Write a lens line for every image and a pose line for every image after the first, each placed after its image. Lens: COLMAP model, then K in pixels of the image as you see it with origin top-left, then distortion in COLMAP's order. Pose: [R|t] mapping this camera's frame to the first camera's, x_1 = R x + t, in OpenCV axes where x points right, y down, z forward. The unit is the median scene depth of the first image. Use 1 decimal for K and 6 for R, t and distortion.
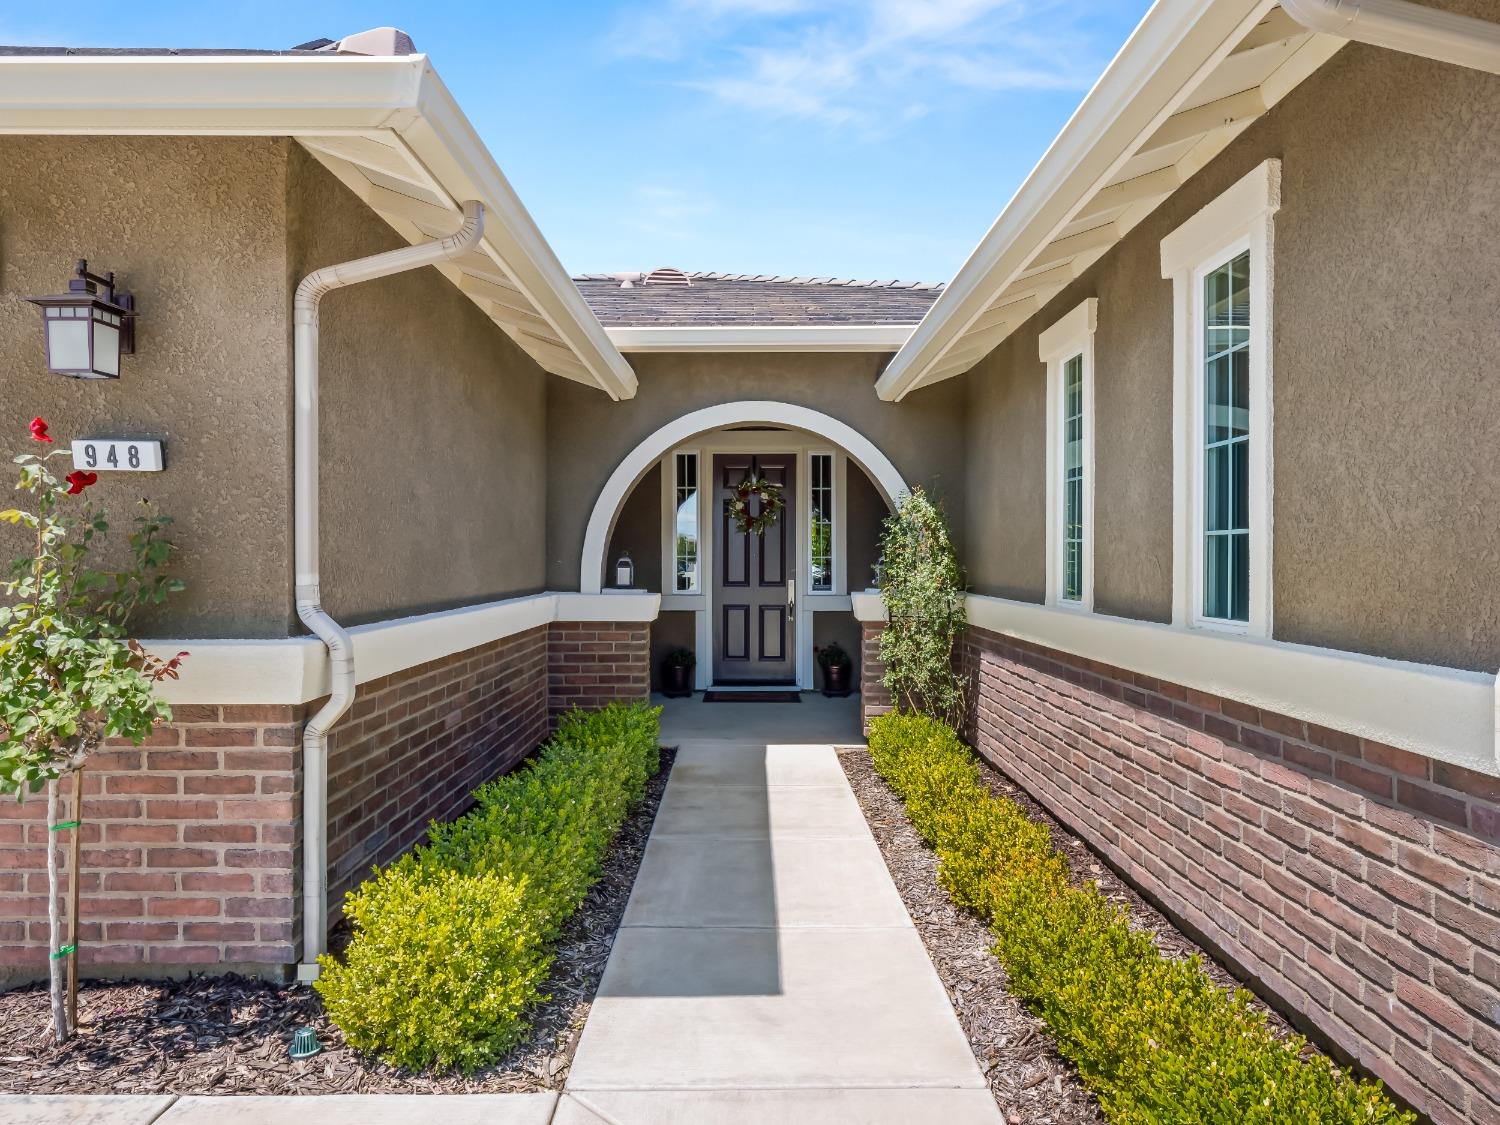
lens RADIAL K [[962.0, 0, 750.0], [0, 962.0, 562.5], [0, 0, 1]] dist [-0.000304, 0.000441]
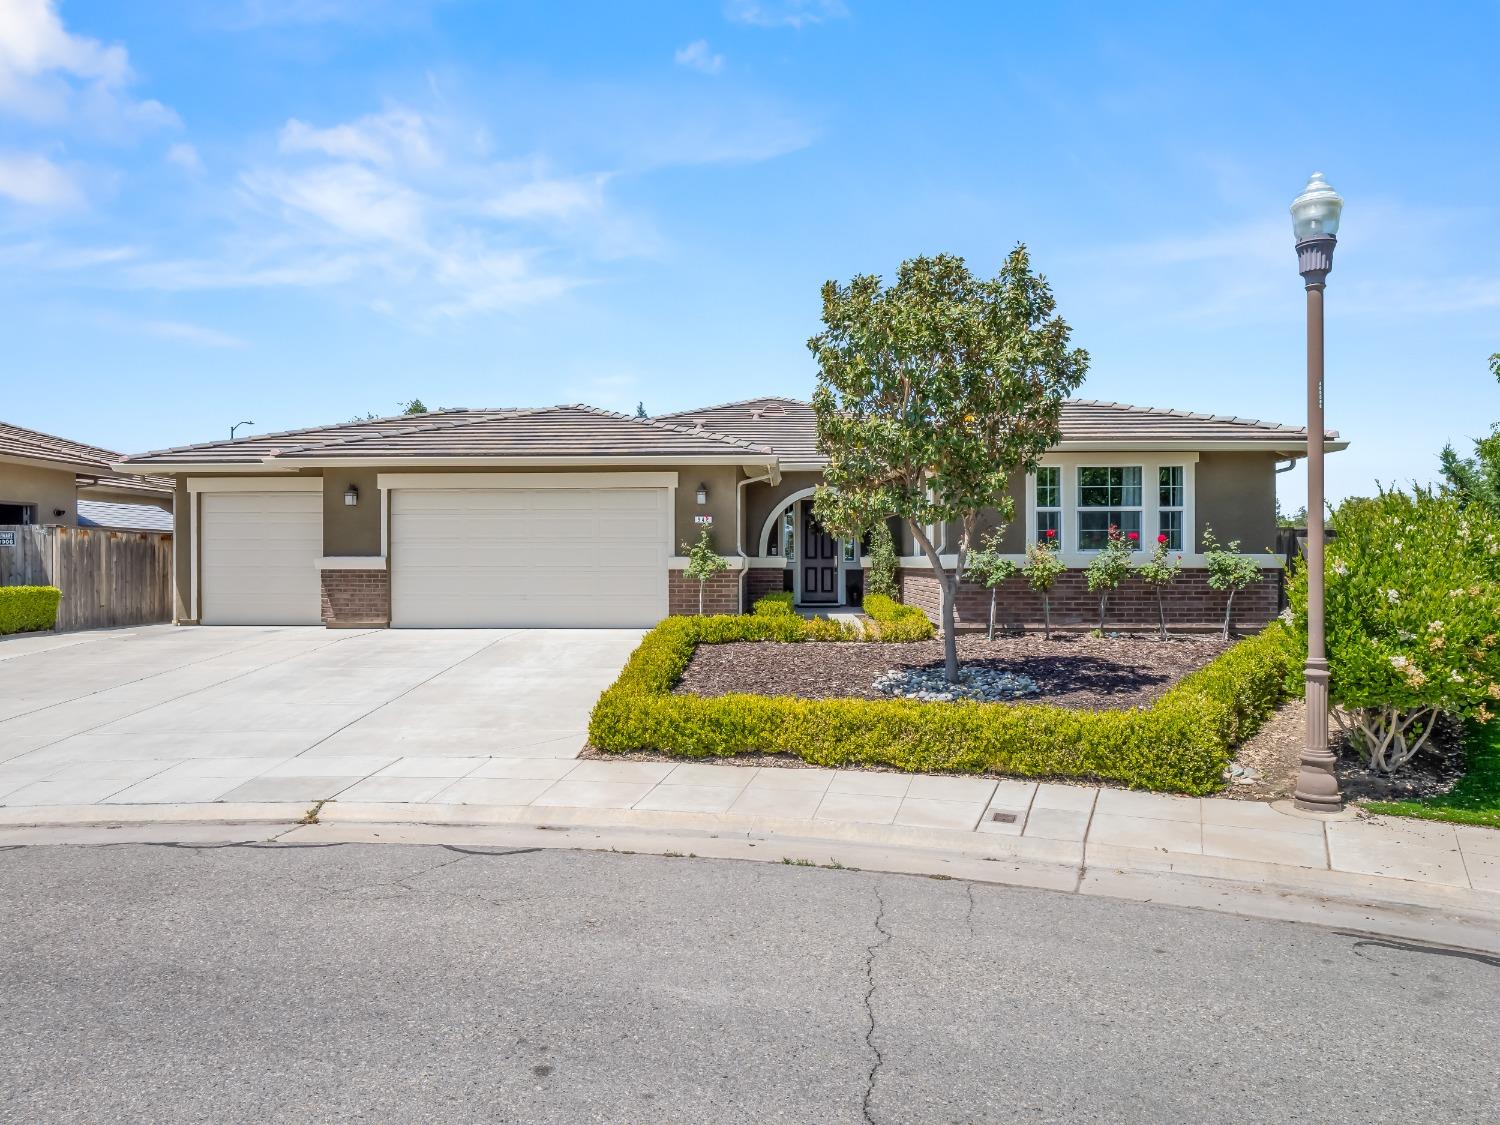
lens RADIAL K [[962.0, 0, 750.0], [0, 962.0, 562.5], [0, 0, 1]] dist [-0.000304, 0.000441]
pose [[0.999344, -0.001864, -0.036178, -0.094844], [0.001711, 0.999989, -0.004270, 0.052979], [0.036186, 0.004206, 0.999336, -1.561095]]
